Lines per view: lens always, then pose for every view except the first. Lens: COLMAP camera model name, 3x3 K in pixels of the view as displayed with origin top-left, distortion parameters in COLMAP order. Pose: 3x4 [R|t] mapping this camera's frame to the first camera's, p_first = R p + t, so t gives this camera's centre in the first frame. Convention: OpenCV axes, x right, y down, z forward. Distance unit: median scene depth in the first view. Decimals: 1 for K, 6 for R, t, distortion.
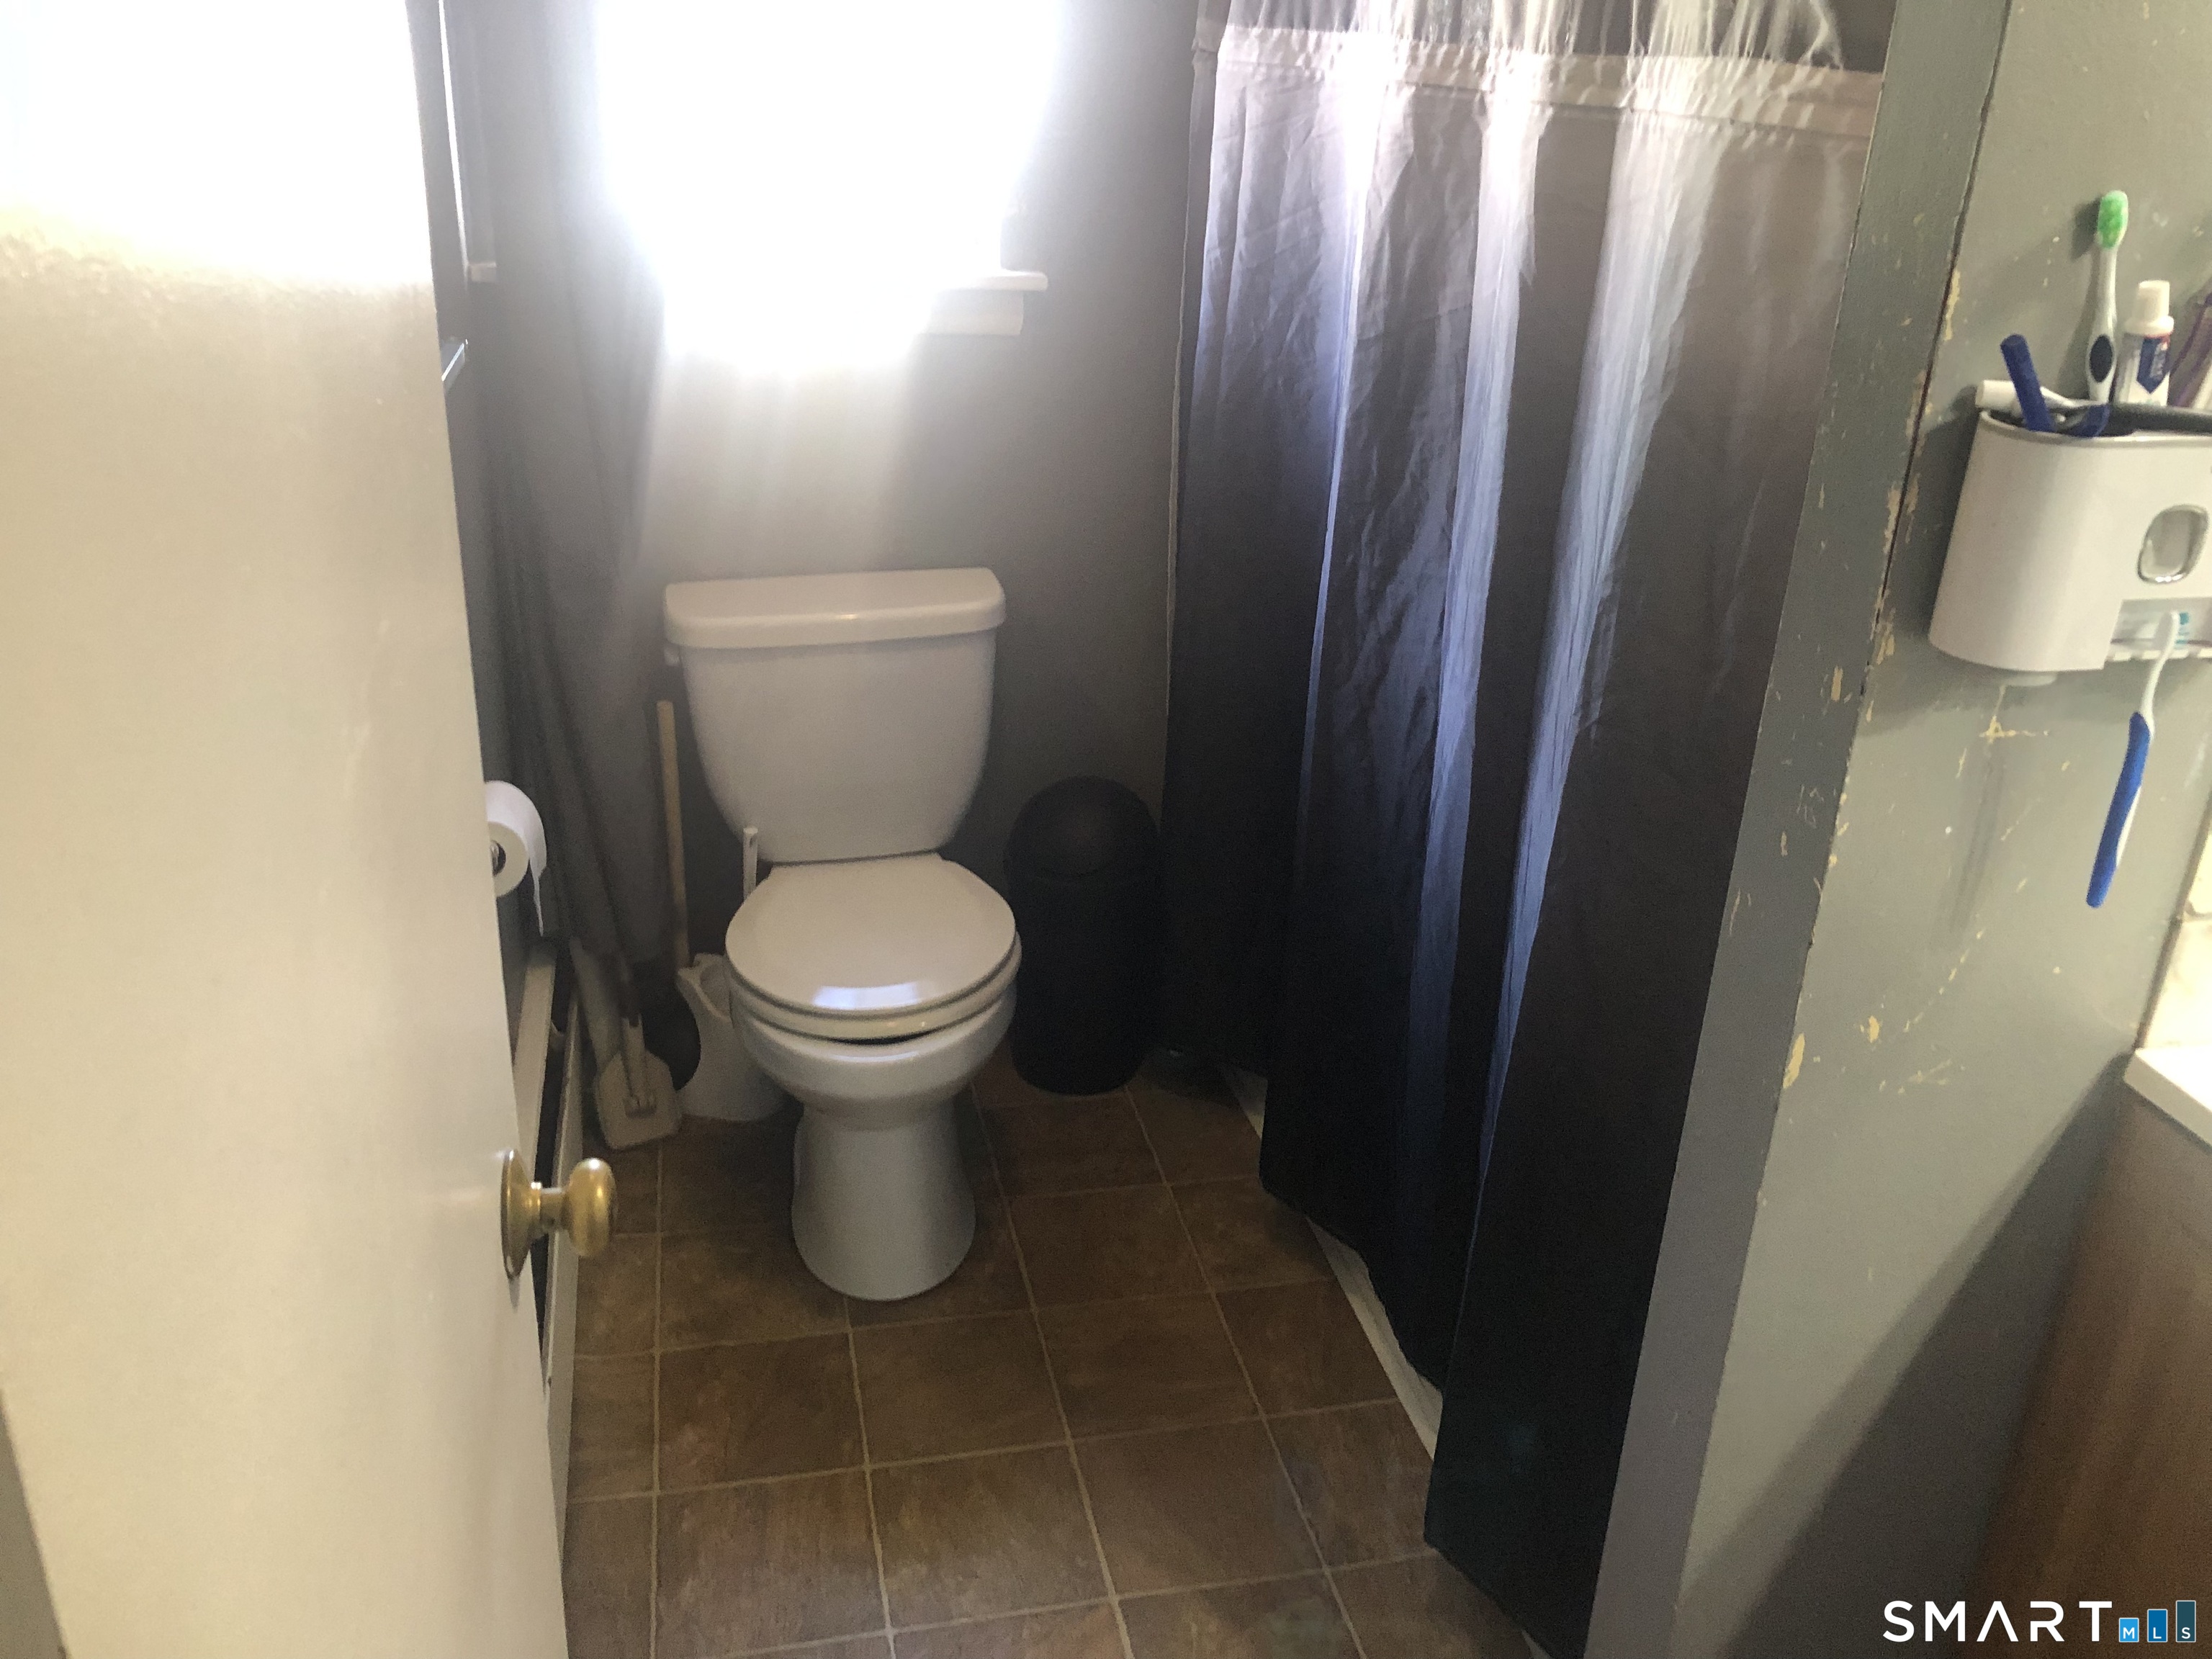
lens RADIAL K [[1788.6, 0, 1106.0], [0, 1788.6, 829.5], [0, 0, 1]] dist [-0.002421, 0.067535]
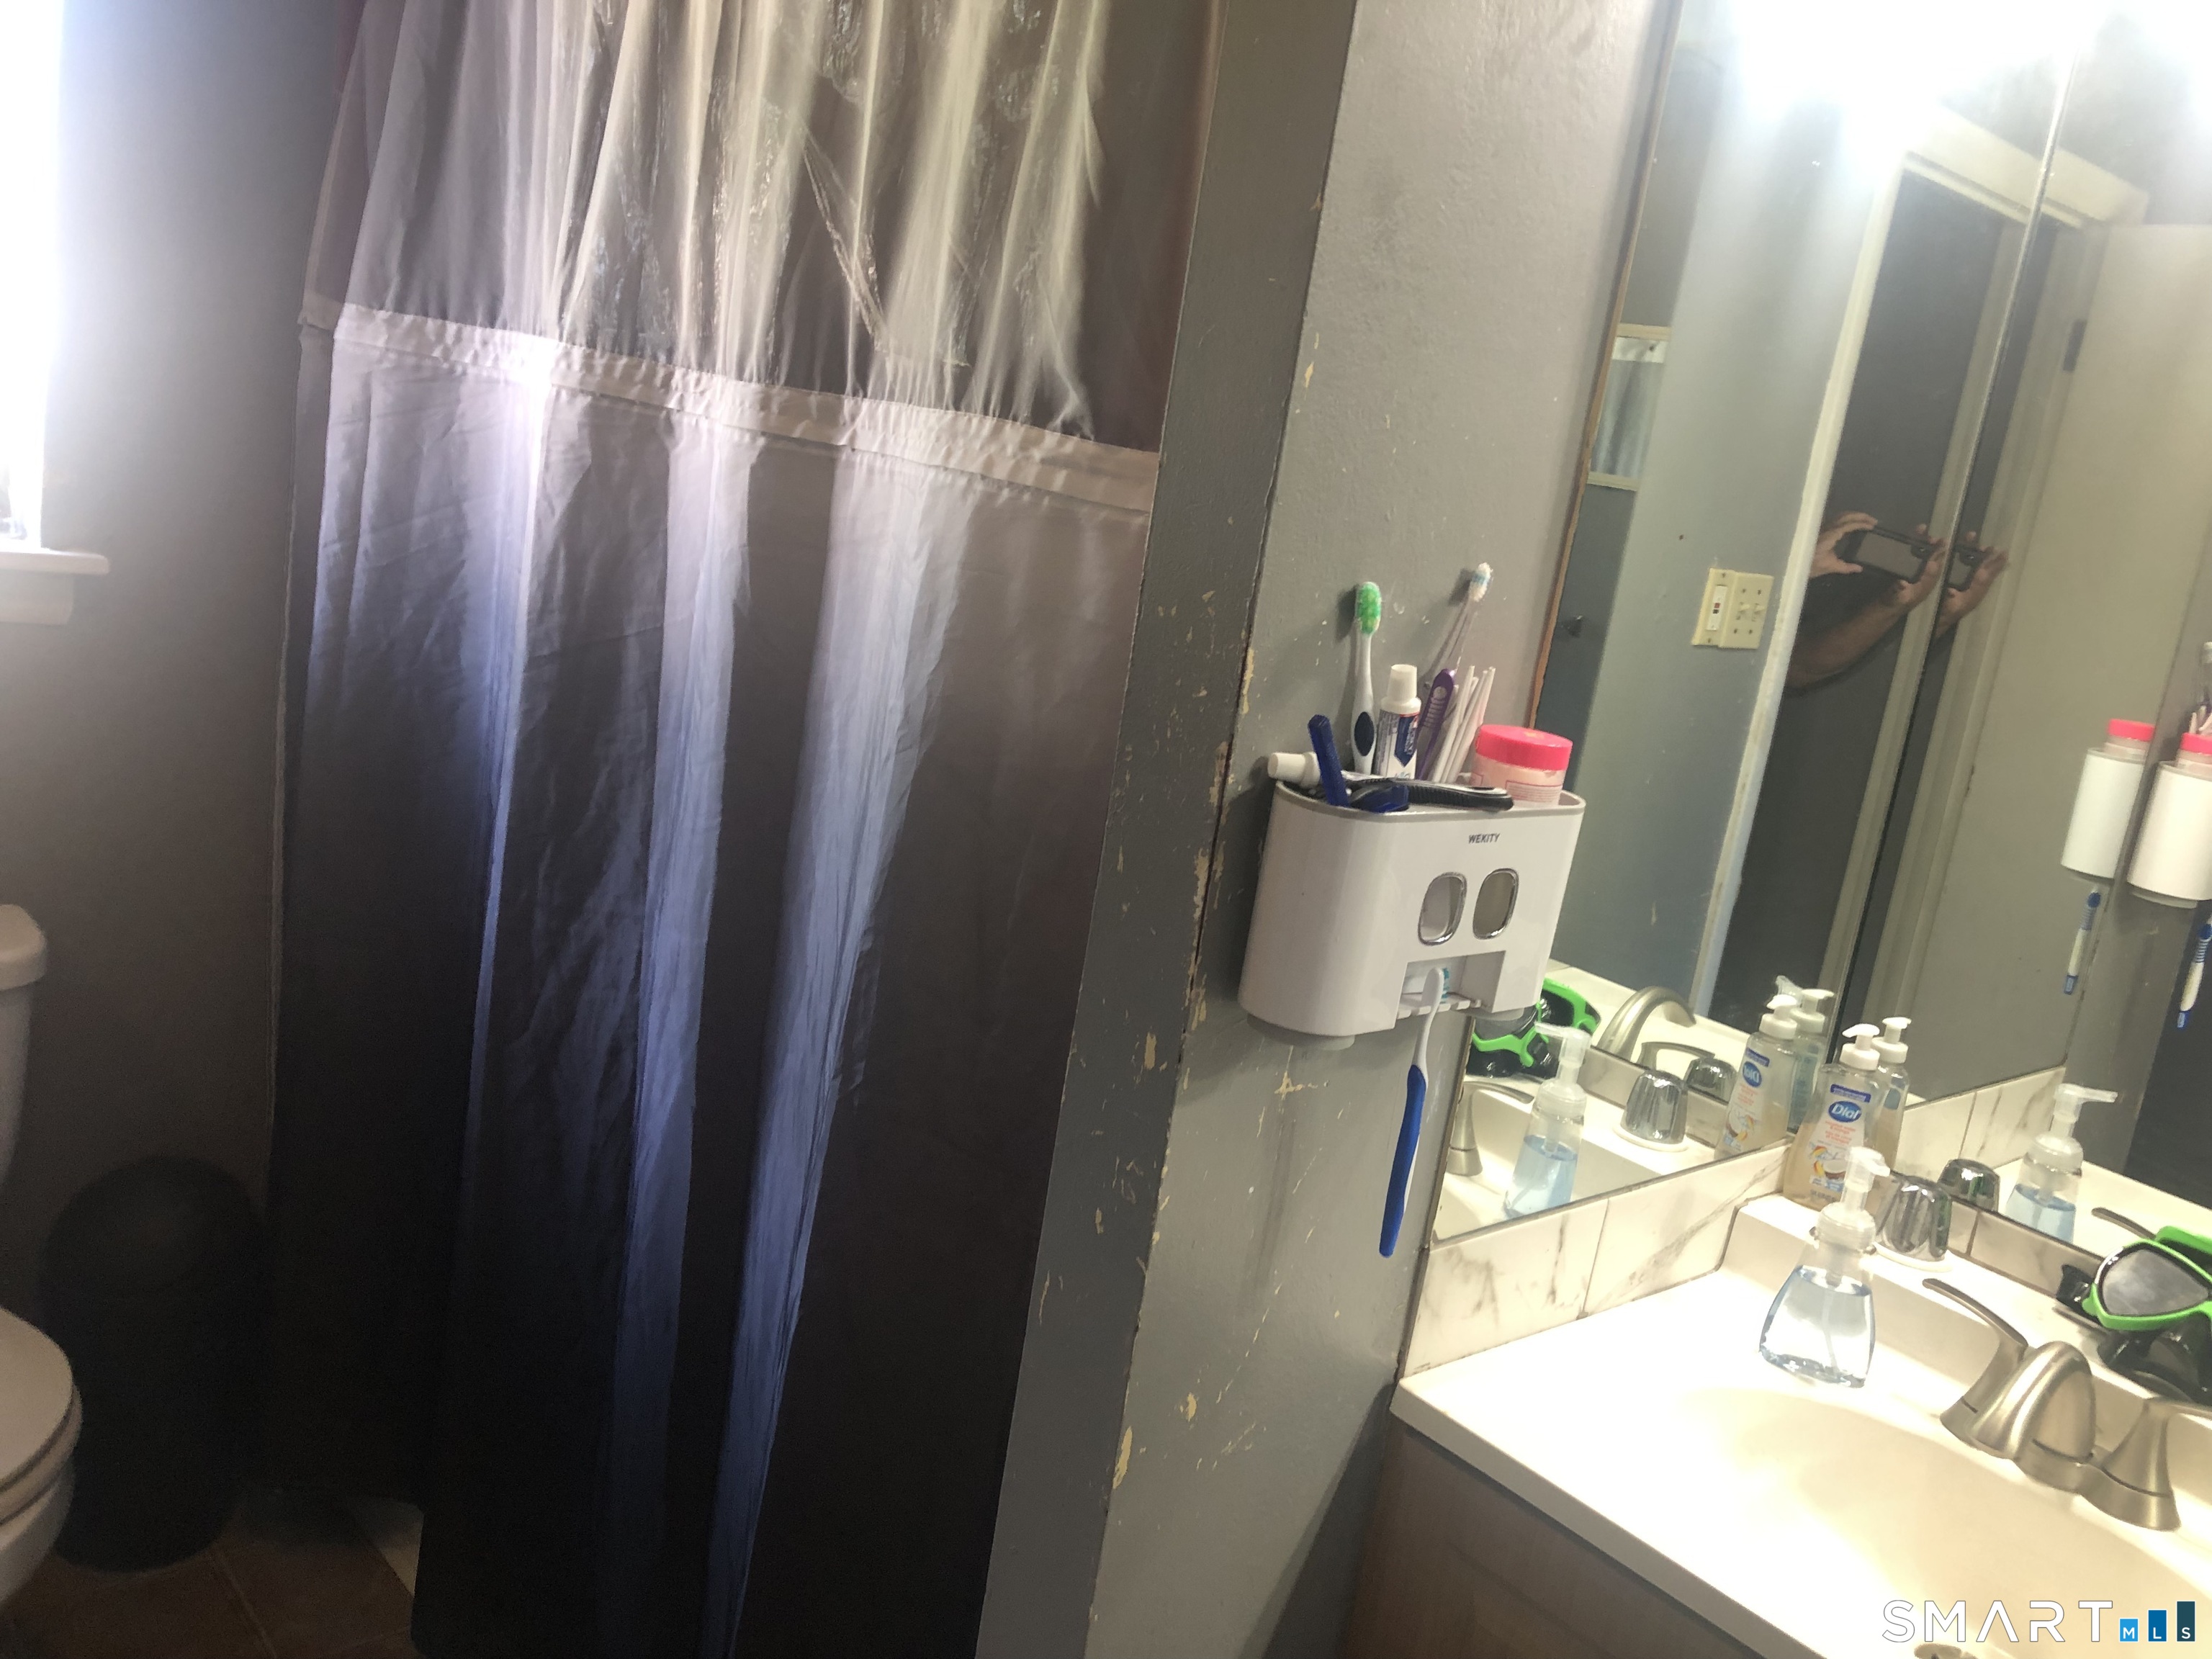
lens RADIAL K [[1834.4, 0, 1106.0], [0, 1834.4, 829.5], [0, 0, 1]] dist [0.106698, -0.244902]
pose [[0.883661, -0.012196, 0.467968, -0.059968], [0.086876, 0.986568, -0.138335, -0.053844], [-0.459995, 0.162897, 0.872851, 0.111444]]
